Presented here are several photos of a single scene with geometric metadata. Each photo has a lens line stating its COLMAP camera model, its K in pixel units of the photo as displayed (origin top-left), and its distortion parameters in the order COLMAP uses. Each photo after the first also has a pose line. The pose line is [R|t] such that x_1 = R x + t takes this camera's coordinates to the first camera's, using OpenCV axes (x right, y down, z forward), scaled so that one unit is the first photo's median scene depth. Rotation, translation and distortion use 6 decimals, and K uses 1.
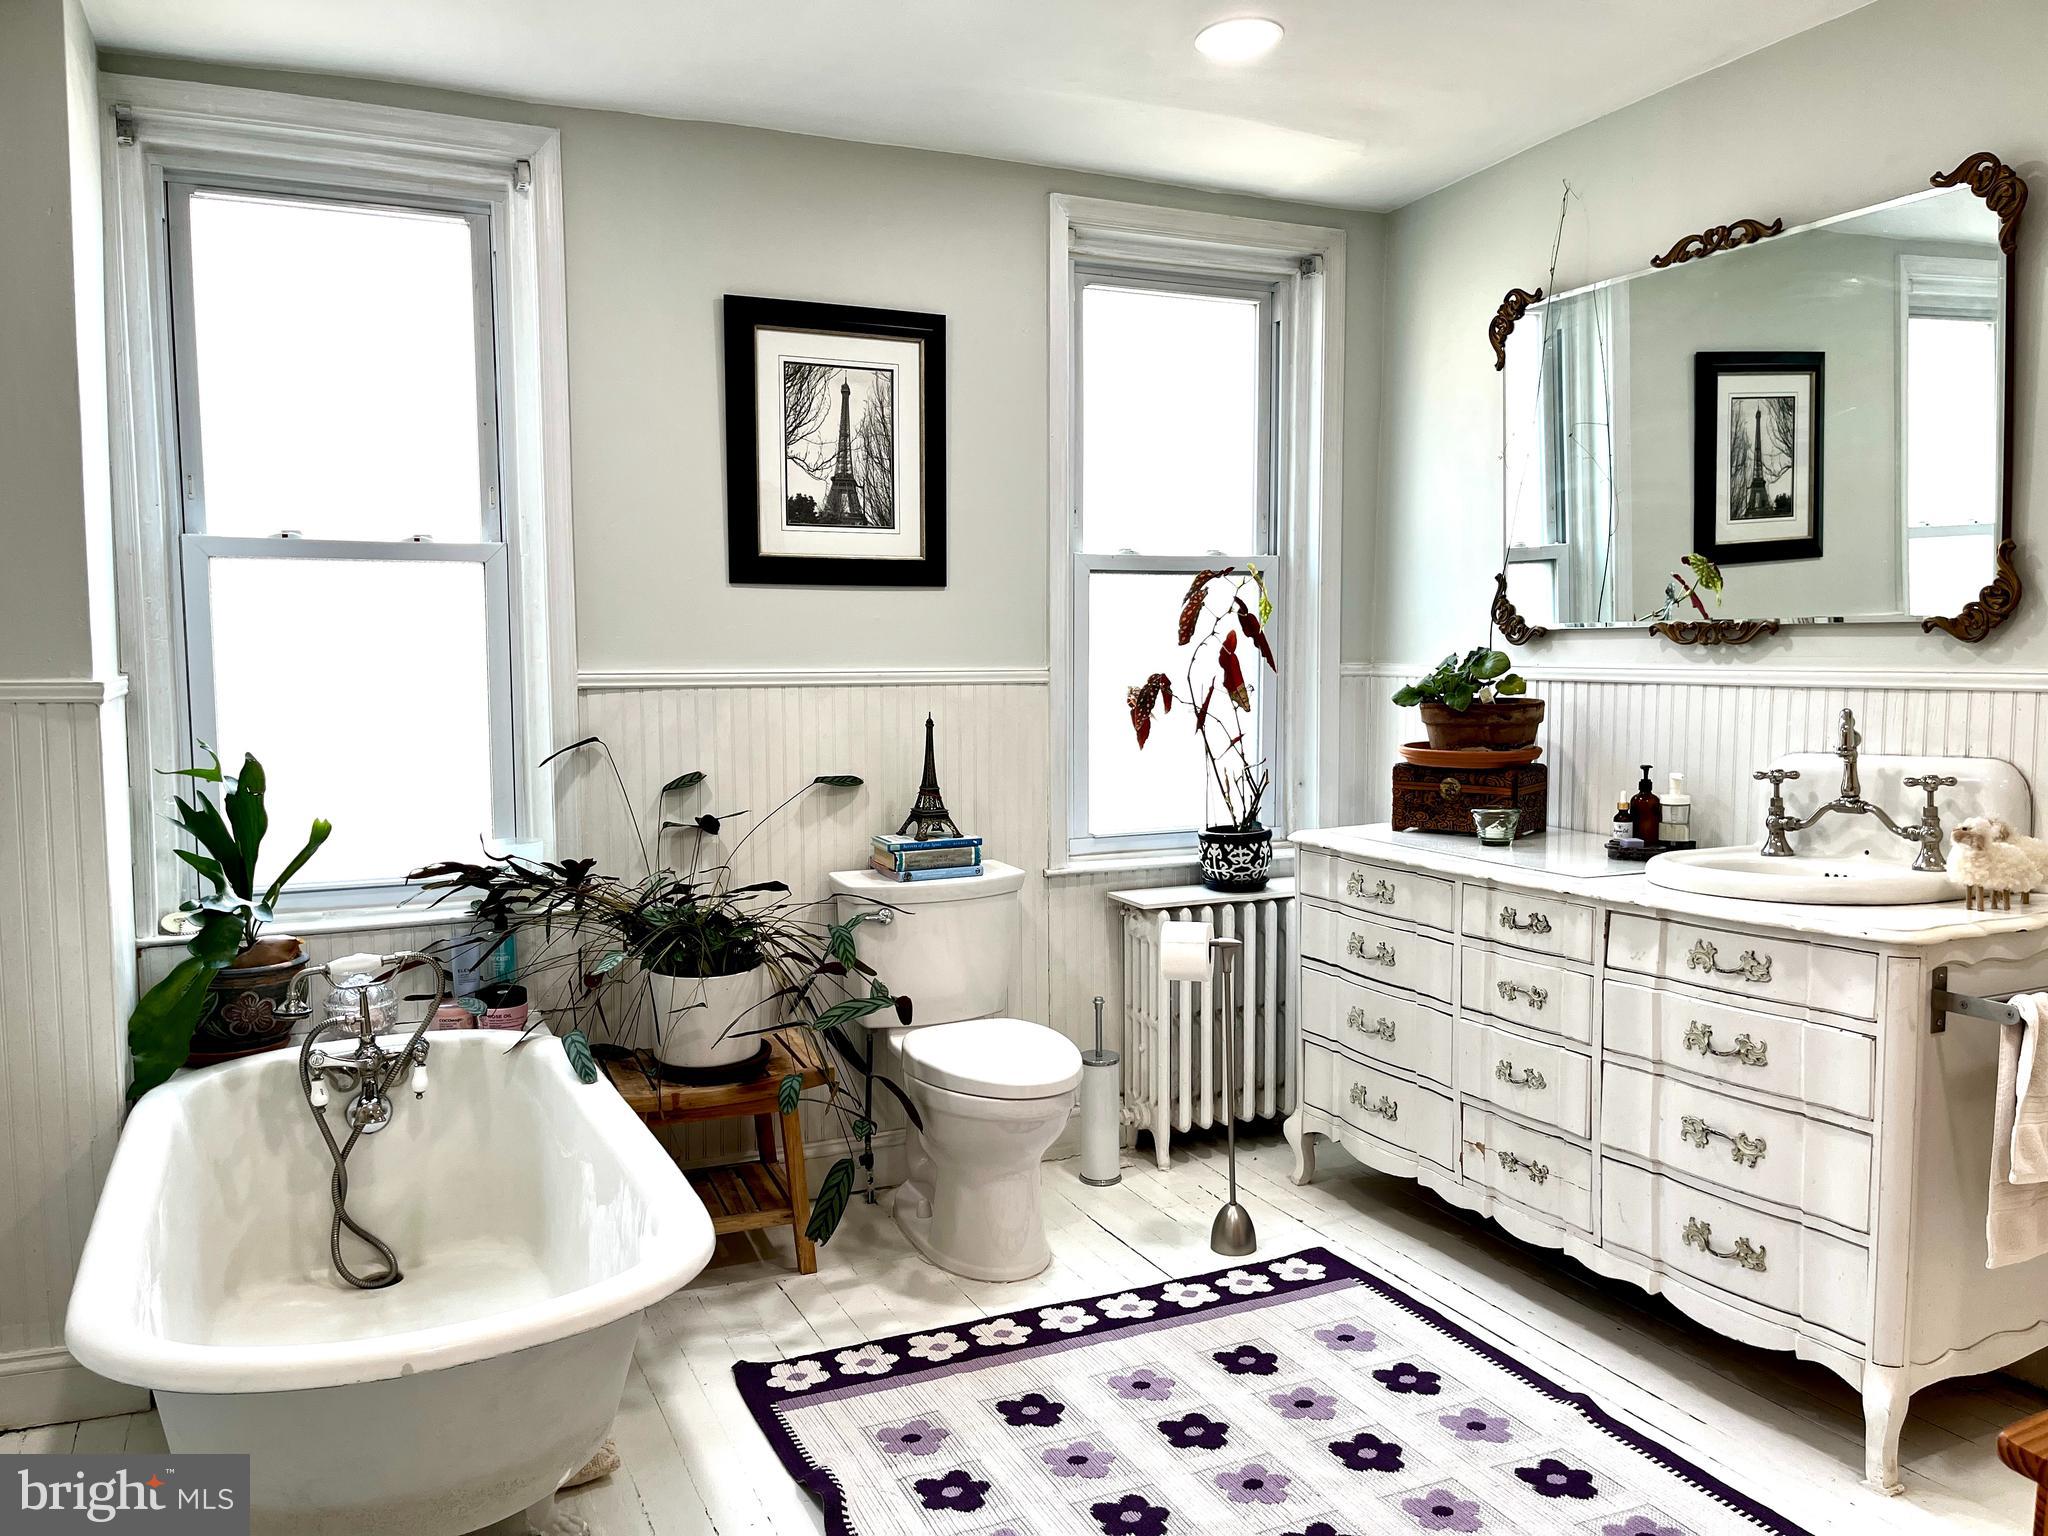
lens RADIAL K [[1559.6, 0, 1019.2], [0, 1559.6, 763.3], [0, 0, 1]] dist [0.041989, -0.045782]
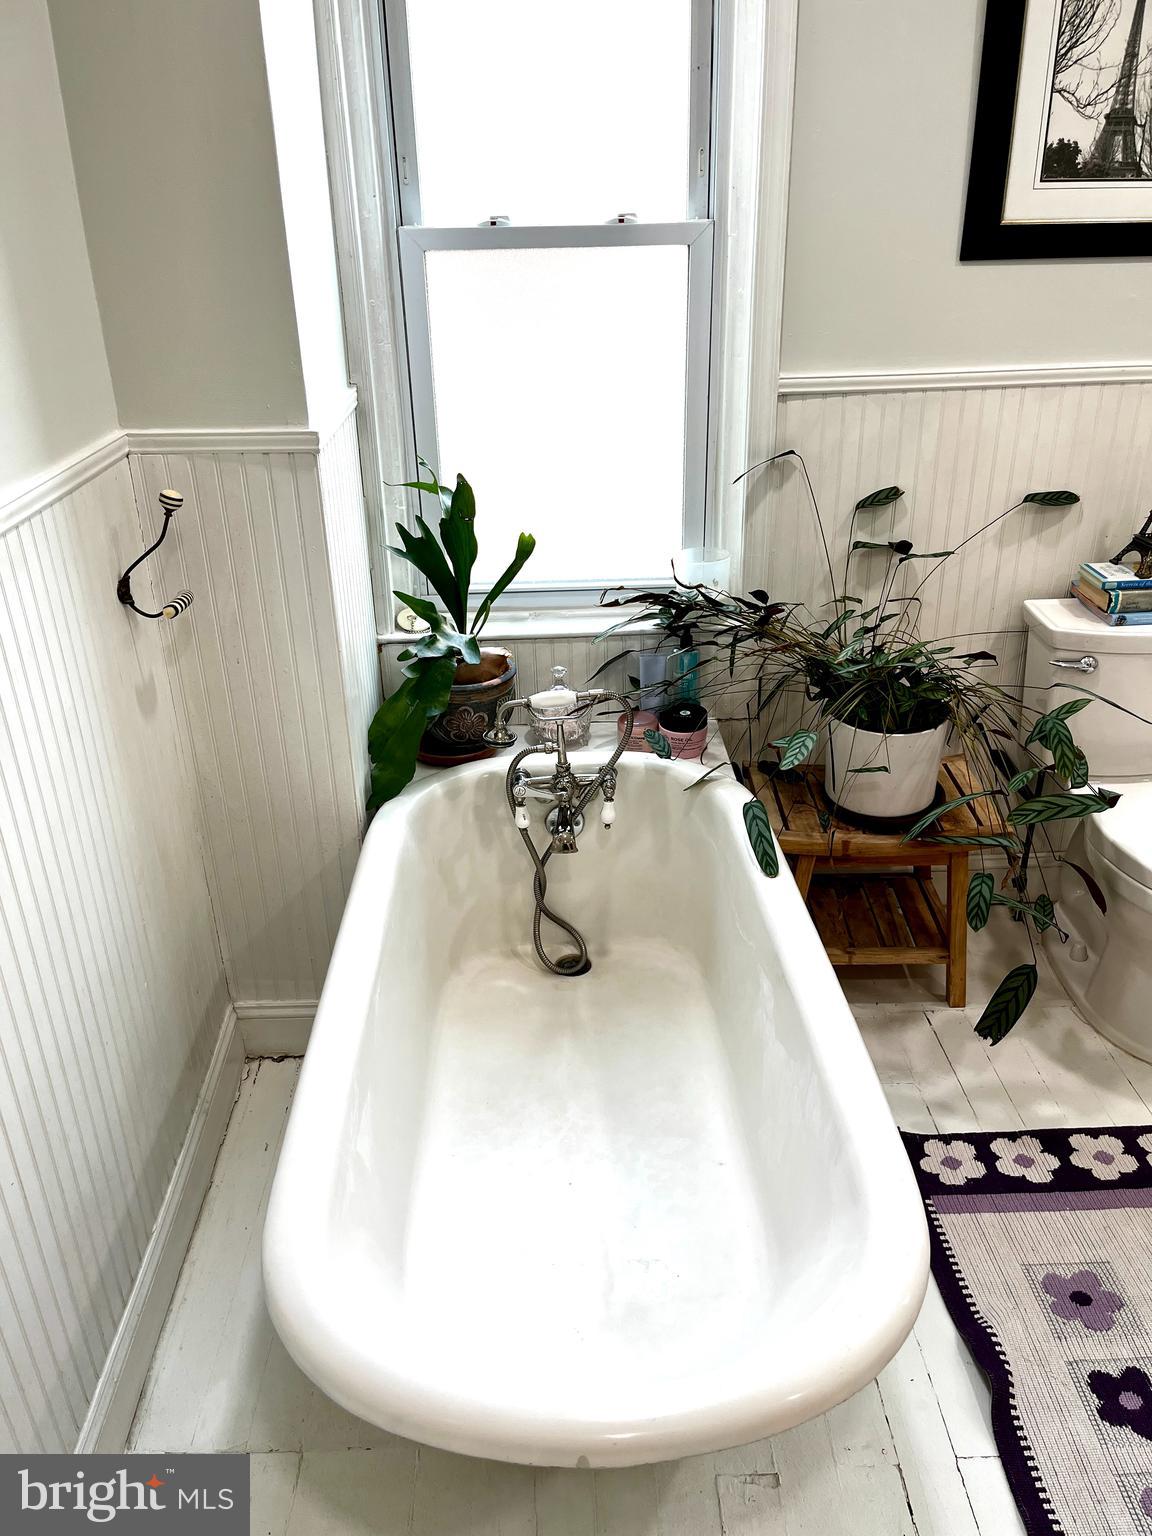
lens RADIAL K [[1169.7, 0, 567.4], [0, 1169.7, 774.2], [0, 0, 1]] dist [0.041989, -0.045782]
pose [[0.918443, 0.155996, -0.363493, -0.116805], [-0.011664, 0.929231, 0.369316, -0.102215], [0.395381, -0.334956, 0.855265, 0.301627]]
